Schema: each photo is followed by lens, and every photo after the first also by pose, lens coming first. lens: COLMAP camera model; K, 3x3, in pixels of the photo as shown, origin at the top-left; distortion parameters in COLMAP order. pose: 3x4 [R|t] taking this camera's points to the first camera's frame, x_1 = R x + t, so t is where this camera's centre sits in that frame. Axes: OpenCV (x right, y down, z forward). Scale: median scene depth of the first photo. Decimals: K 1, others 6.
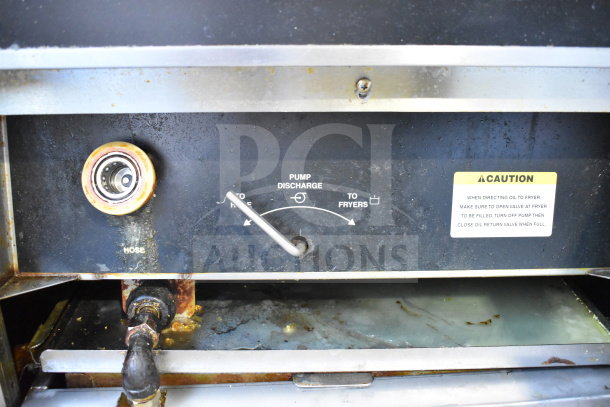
lens RADIAL K [[586.7, 0, 304.8], [0, 586.7, 201.9], [0, 0, 1]] dist [-0.055638, 0.000000]
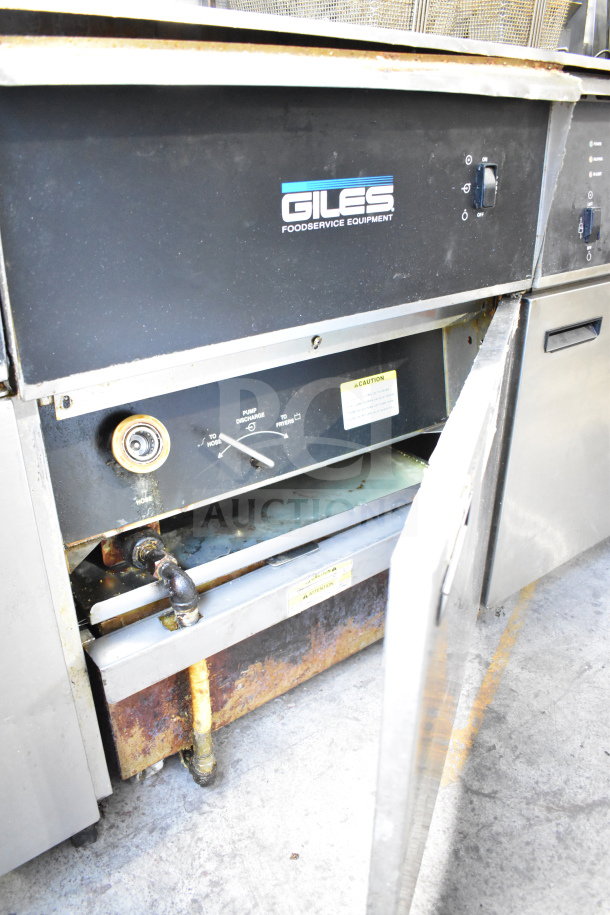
lens RADIAL K [[713.5, 0, 305.9], [0, 713.5, 458.9], [0, 0, 1]] dist [-0.102001, 0.017130]
pose [[0.826873, -0.254207, 0.501657, -0.726439], [0.222630, 0.967099, 0.123105, -0.107297], [-0.516446, 0.009892, 0.856262, -0.438497]]
